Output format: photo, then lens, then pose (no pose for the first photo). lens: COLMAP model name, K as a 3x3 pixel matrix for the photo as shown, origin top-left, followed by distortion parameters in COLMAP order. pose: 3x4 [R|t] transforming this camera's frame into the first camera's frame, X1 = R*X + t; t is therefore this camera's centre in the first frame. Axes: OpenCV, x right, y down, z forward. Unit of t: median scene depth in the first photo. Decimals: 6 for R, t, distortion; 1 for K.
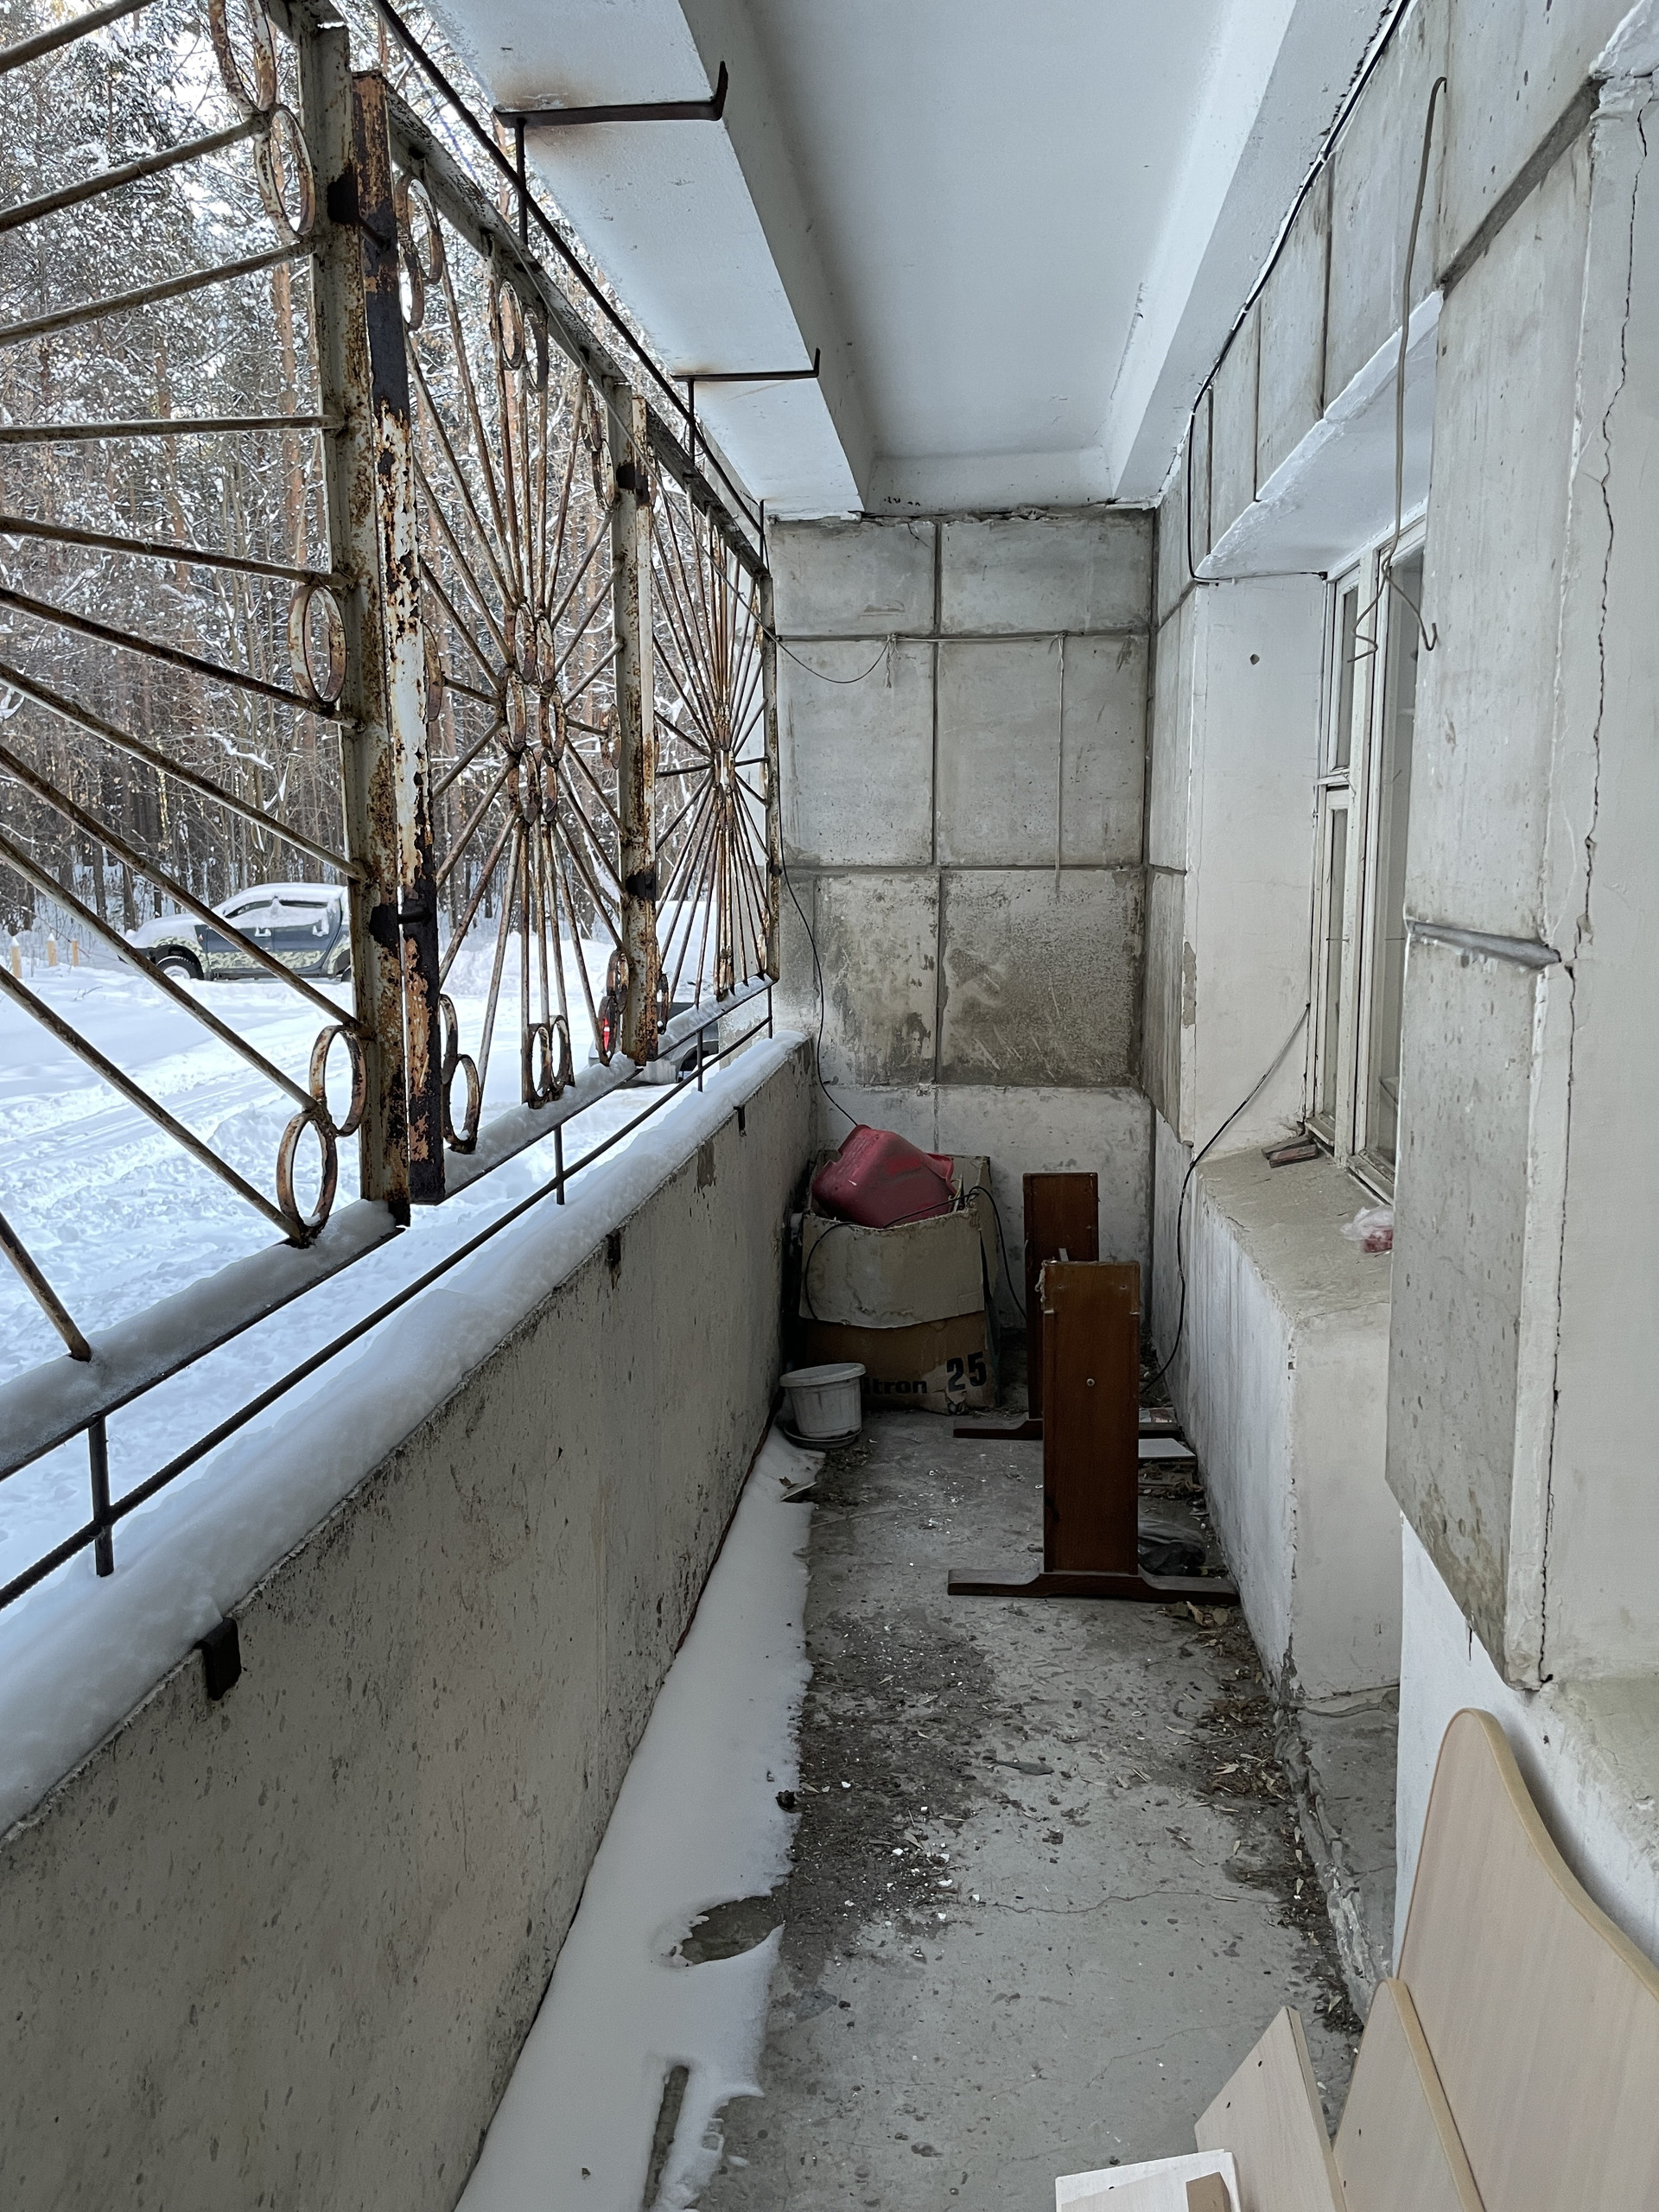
lens RADIAL K [[1663.8, 0, 831.1], [0, 1663.8, 1104.8], [0, 0, 1]] dist [0.002096, 0.002181]
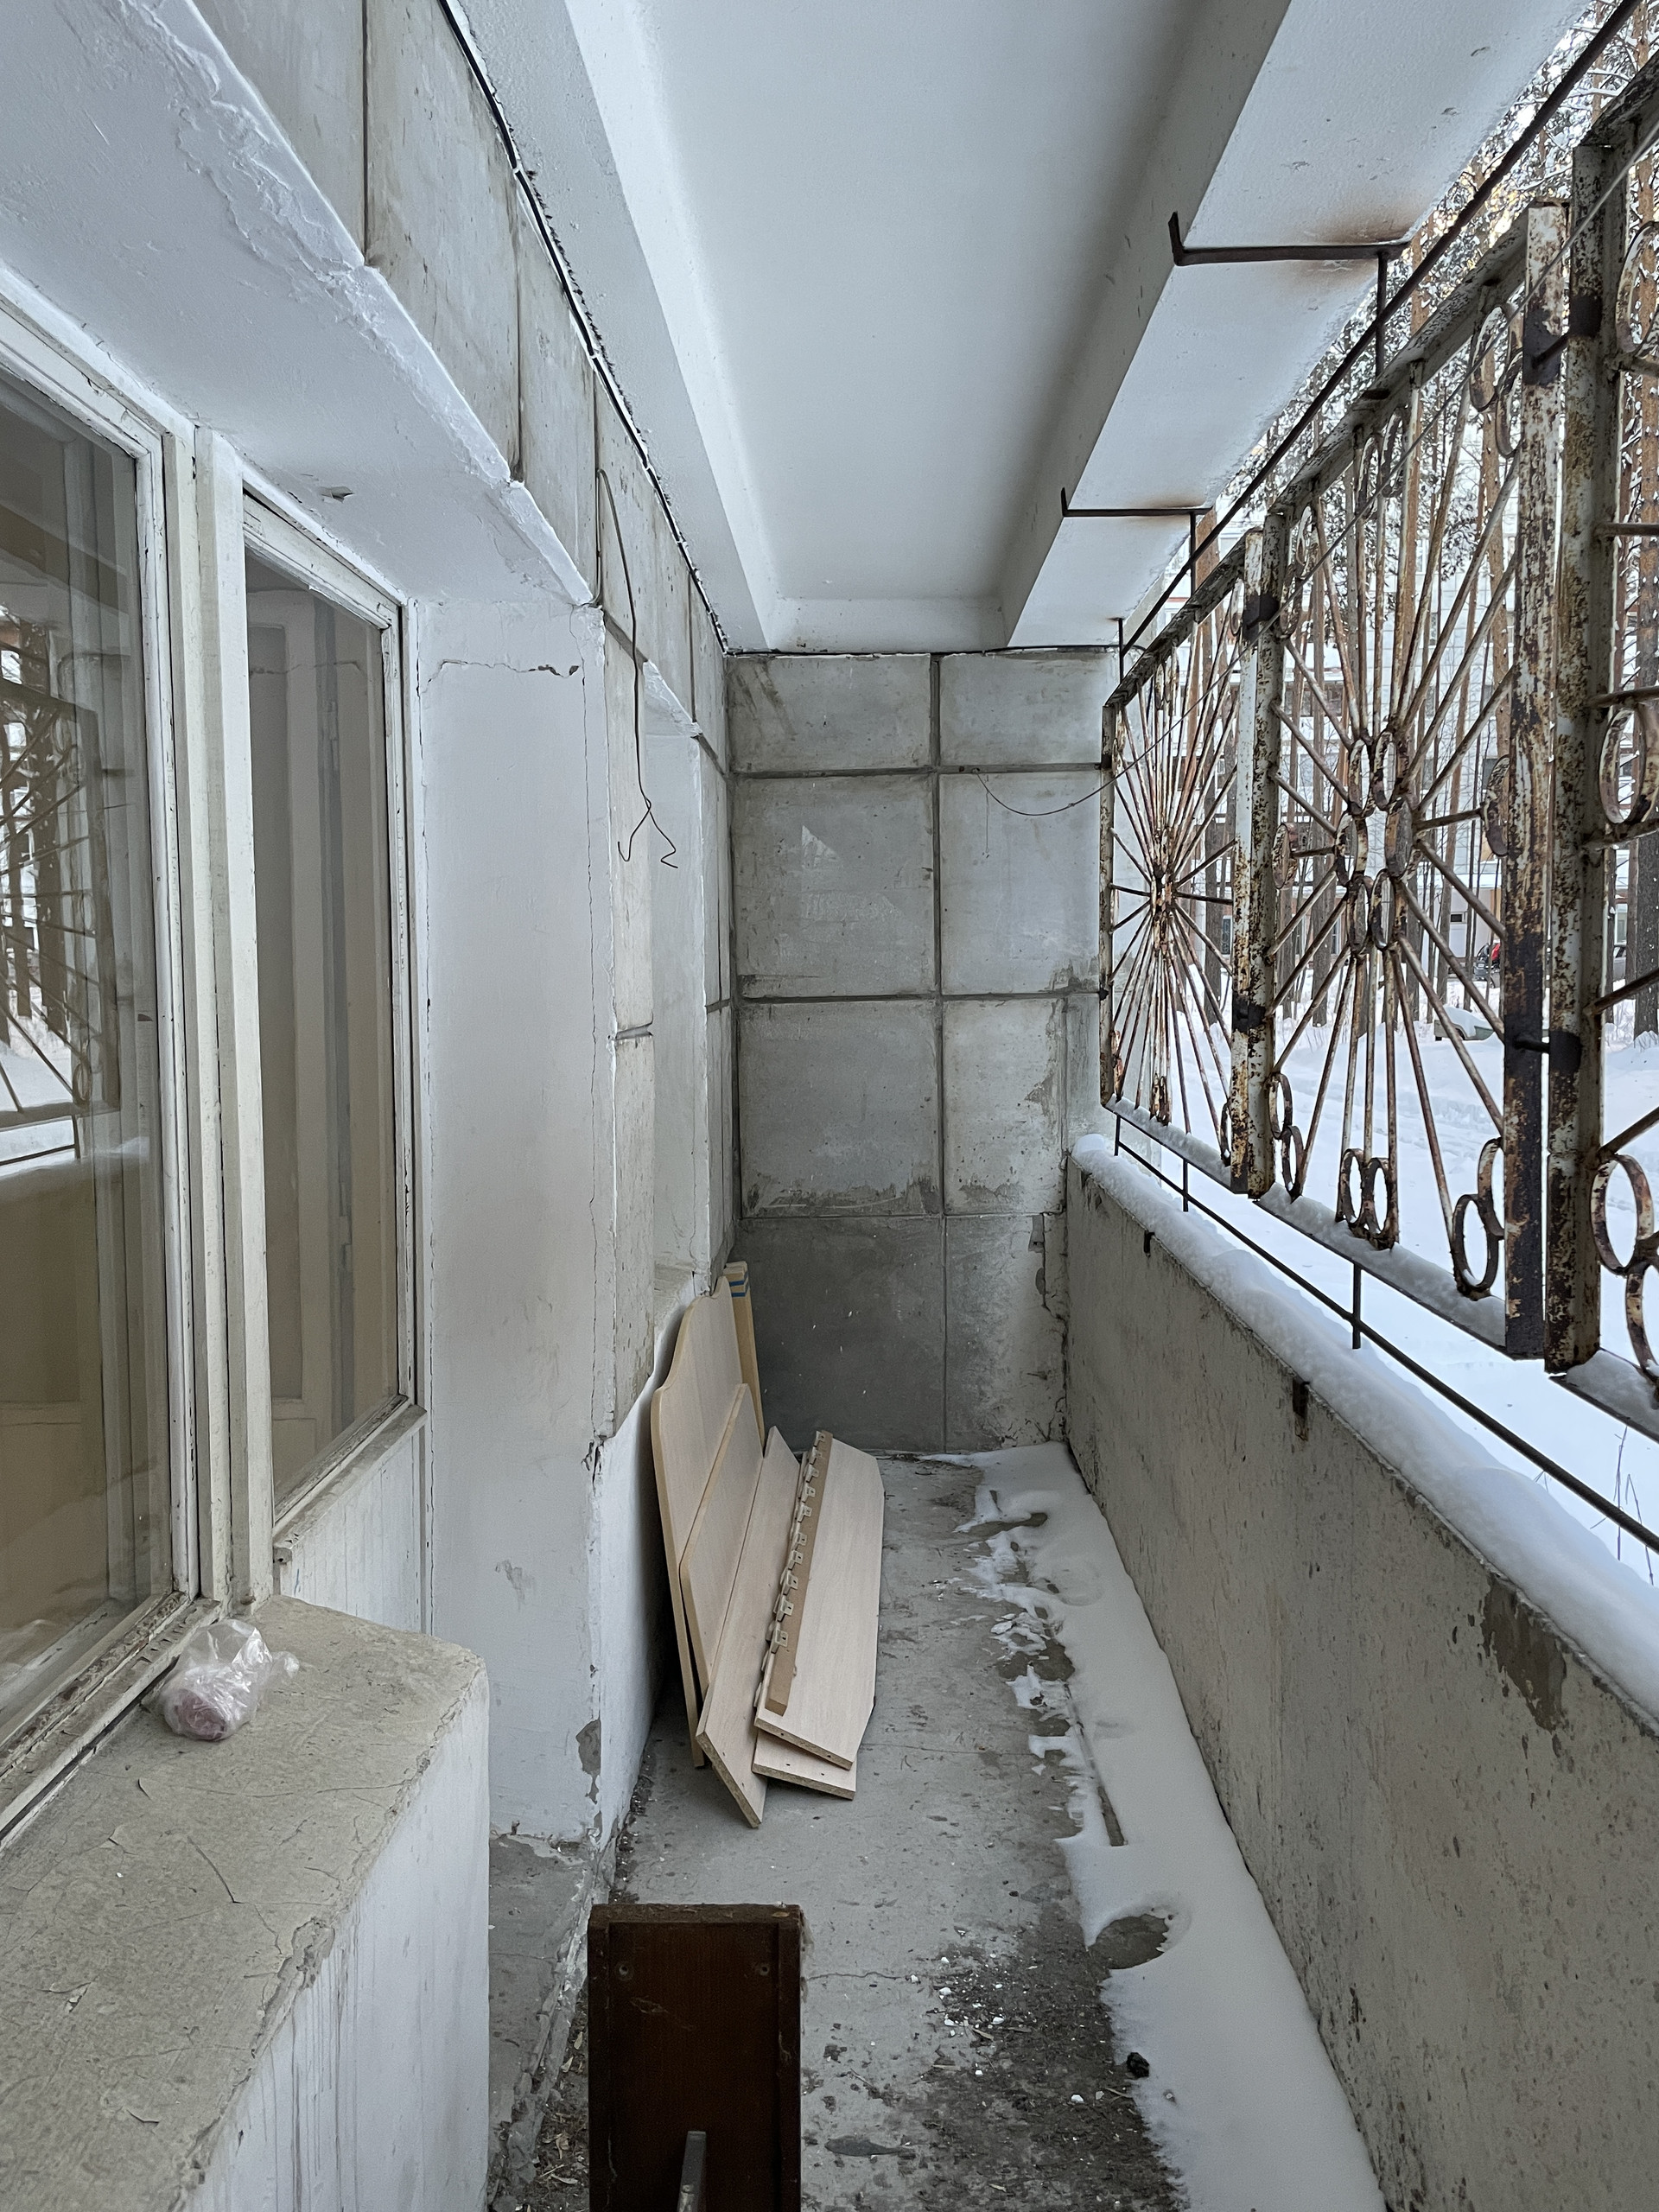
lens RADIAL K [[1663.8, 0, 830.4], [0, 1663.8, 1101.3], [0, 0, 1]] dist [0.002096, 0.002181]
pose [[-0.997644, 0.017103, -0.066444, 0.204354], [0.001831, 0.974724, 0.223403, -0.302420], [0.068586, 0.222755, -0.972459, 1.932241]]
